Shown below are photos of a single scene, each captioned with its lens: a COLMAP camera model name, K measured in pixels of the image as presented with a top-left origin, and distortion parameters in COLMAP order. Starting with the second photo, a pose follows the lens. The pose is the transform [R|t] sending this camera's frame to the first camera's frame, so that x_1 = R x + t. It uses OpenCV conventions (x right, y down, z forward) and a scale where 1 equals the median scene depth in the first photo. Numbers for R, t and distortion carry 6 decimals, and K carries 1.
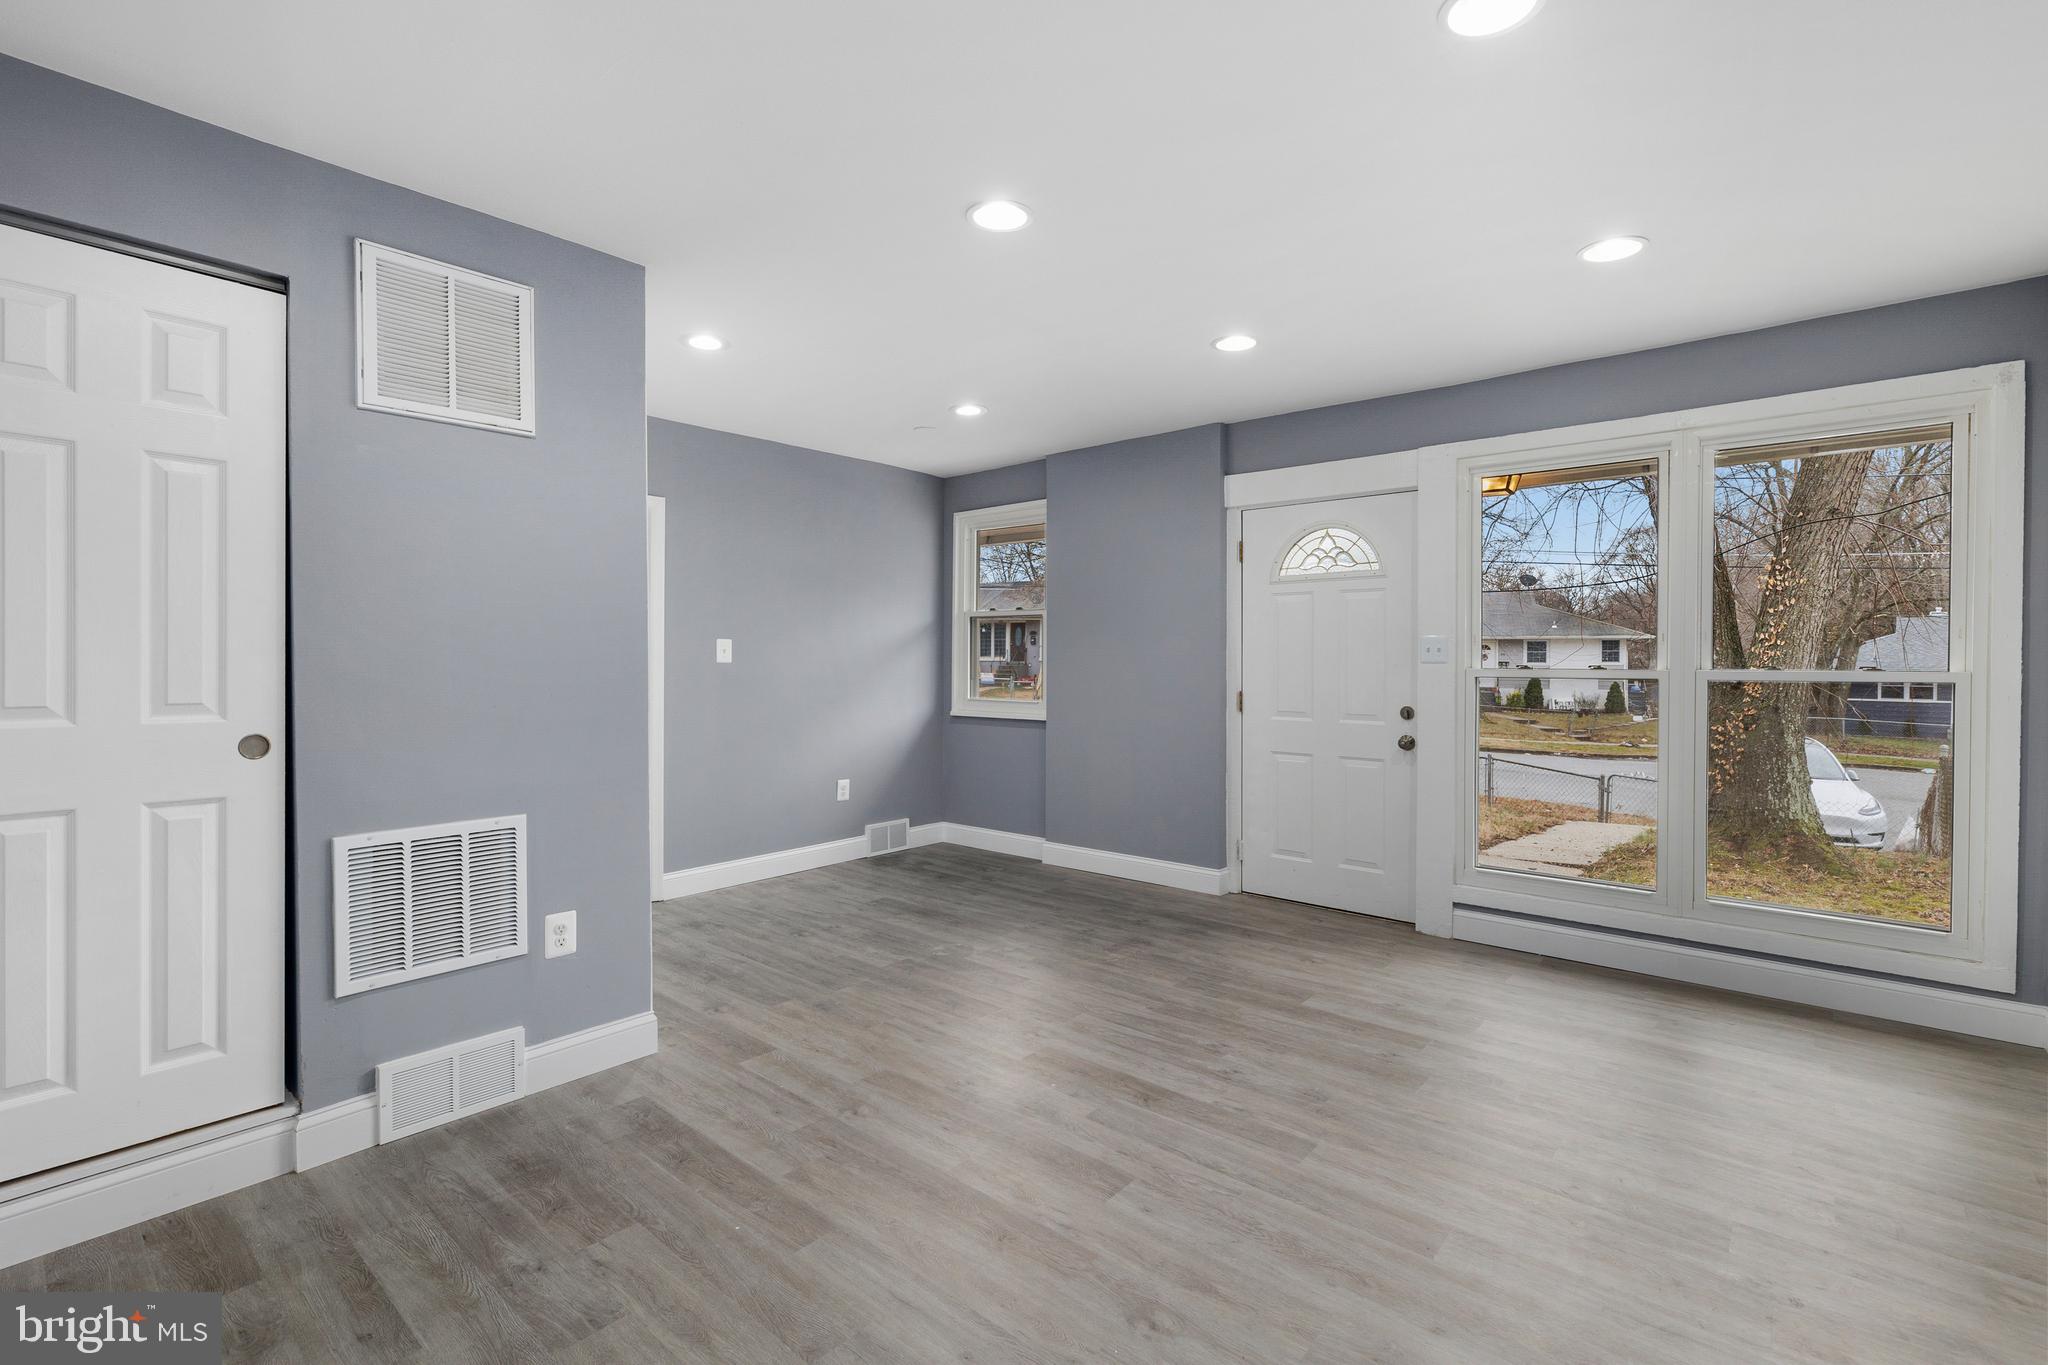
lens RADIAL K [[912.1, 0, 986.3], [0, 912.1, 674.6], [0, 0, 1]] dist [-0.007699, 0.002032]
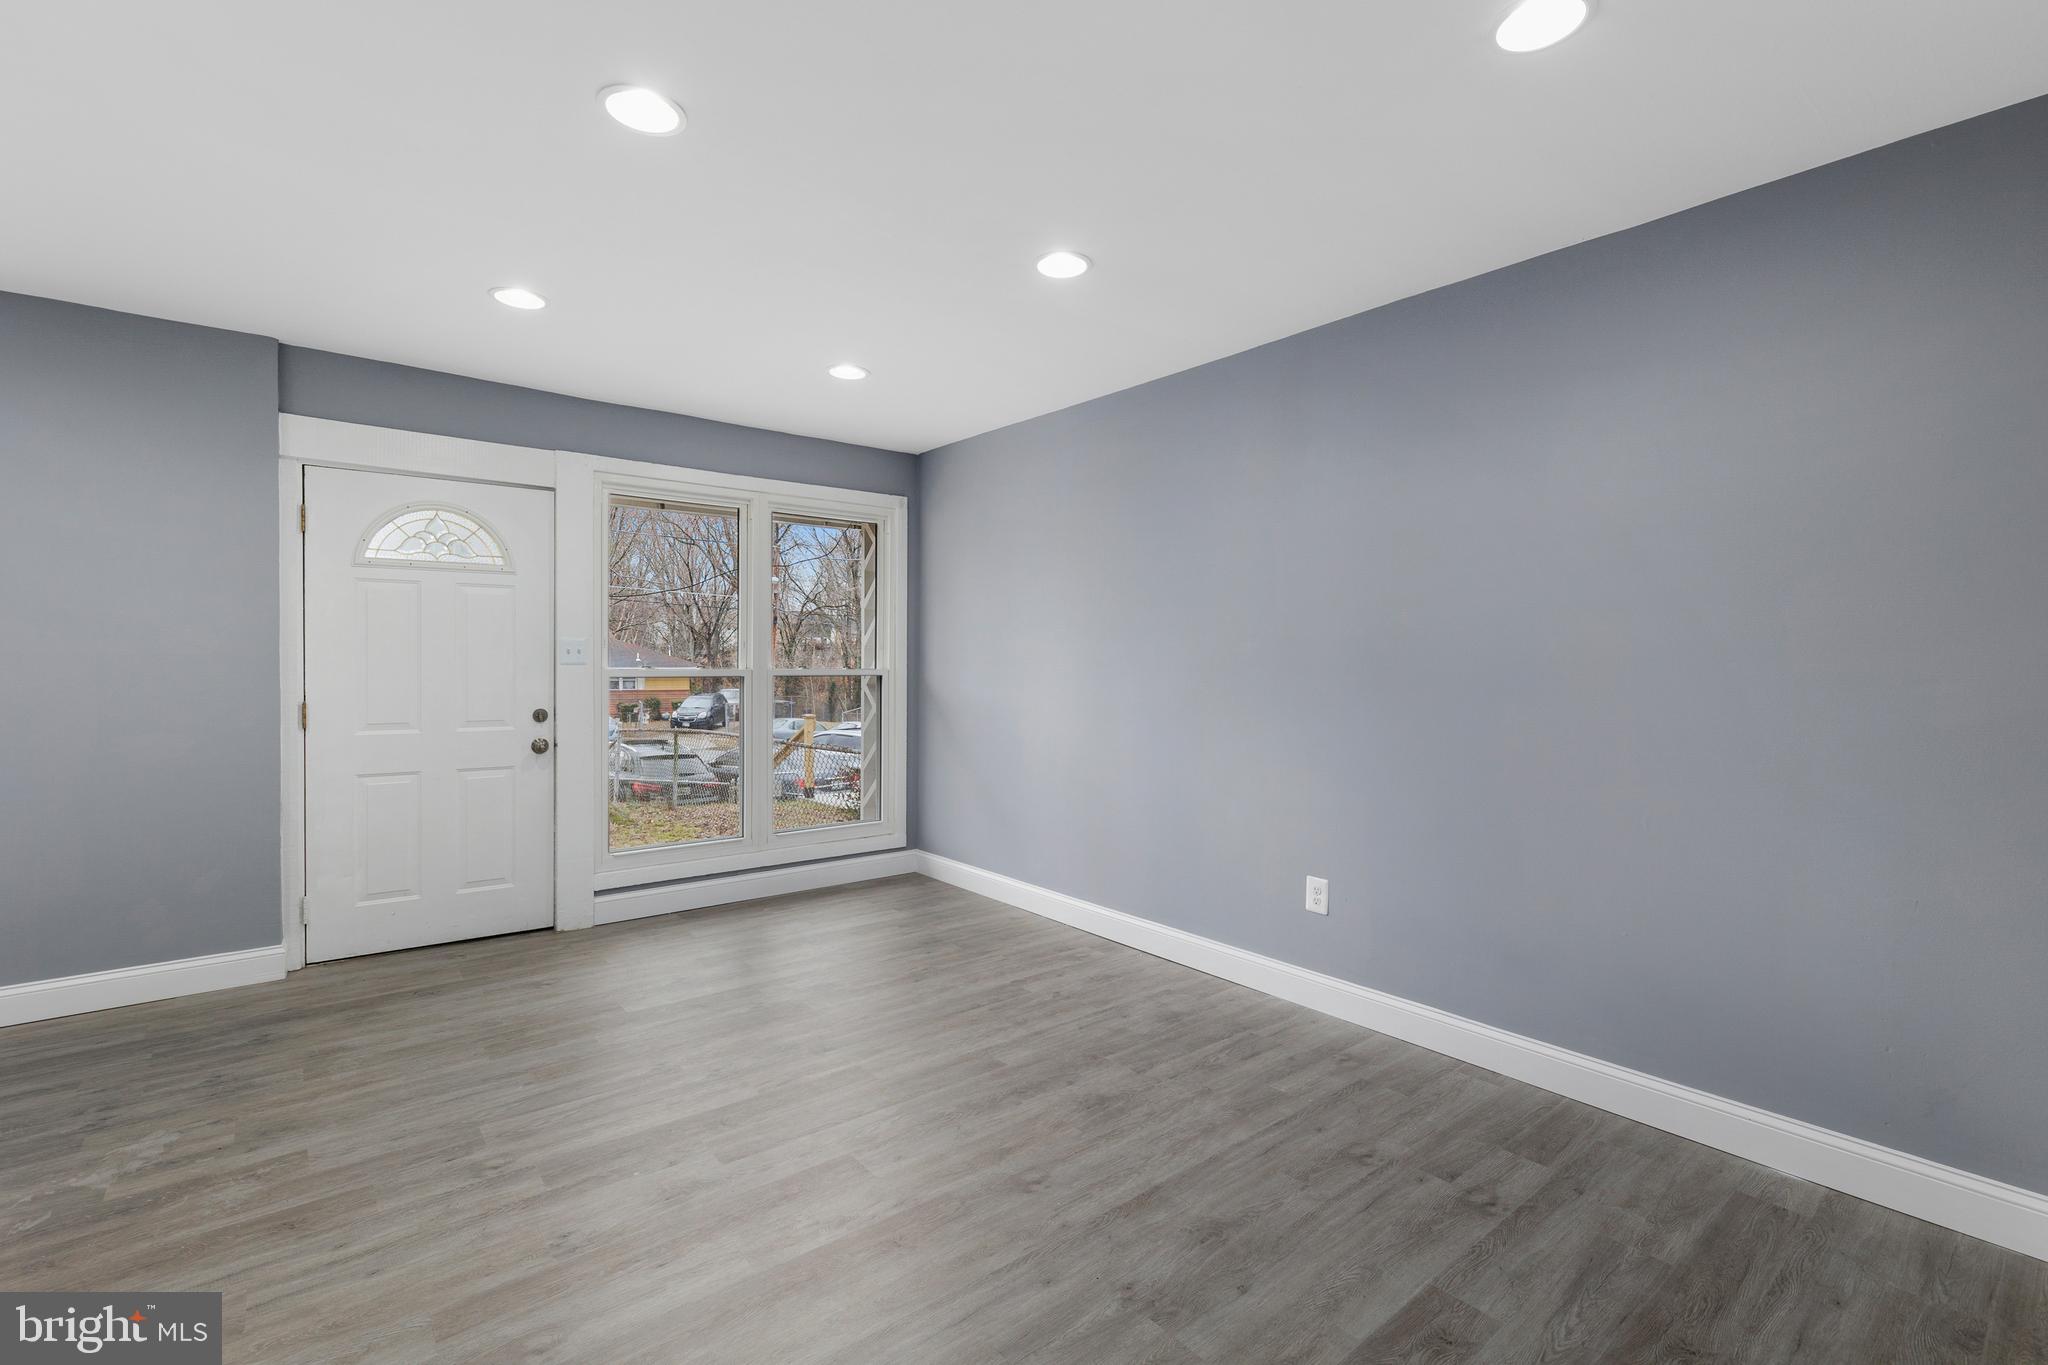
lens RADIAL K [[912.1, 0, 1044.3], [0, 912.1, 665.8], [0, 0, 1]] dist [-0.007699, 0.002032]
pose [[0.146543, -0.003258, 0.989199, -0.450822], [0.013193, 0.999912, 0.001339, -0.004940], [-0.989116, 0.012854, 0.146573, 0.330763]]
